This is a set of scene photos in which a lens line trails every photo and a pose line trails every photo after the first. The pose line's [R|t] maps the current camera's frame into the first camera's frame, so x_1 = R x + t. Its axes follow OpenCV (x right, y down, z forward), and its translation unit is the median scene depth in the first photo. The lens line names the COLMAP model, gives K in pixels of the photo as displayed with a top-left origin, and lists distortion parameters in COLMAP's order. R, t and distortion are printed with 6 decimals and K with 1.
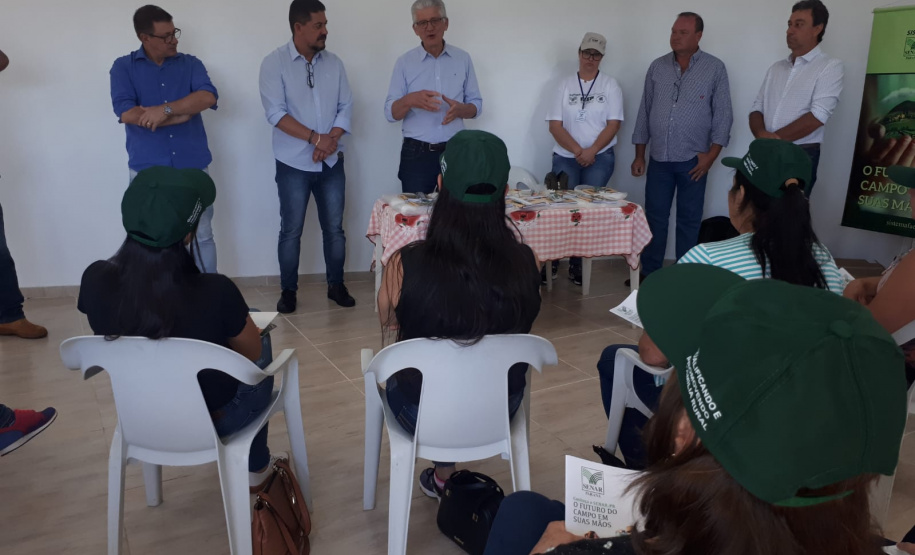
lens RADIAL K [[741.5, 0, 444.5], [0, 741.5, 306.8], [0, 0, 1]] dist [0.051162, -0.106797]
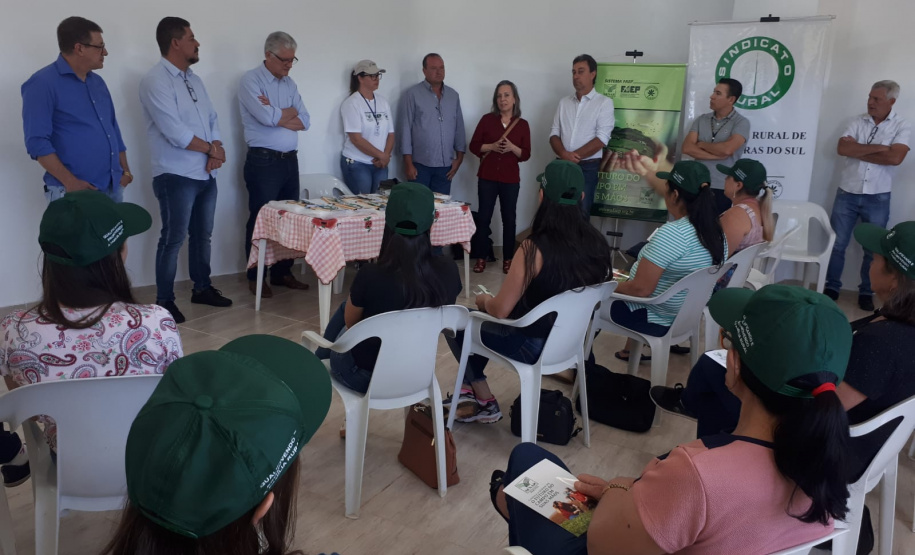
lens RADIAL K [[741.5, 0, 427.1], [0, 741.5, 282.6], [0, 0, 1]] dist [0.051162, -0.106797]
pose [[0.848124, -0.095329, 0.521151, -0.500544], [0.120989, 0.992535, -0.015343, 0.012024], [-0.515798, 0.076067, 0.853326, -0.065194]]
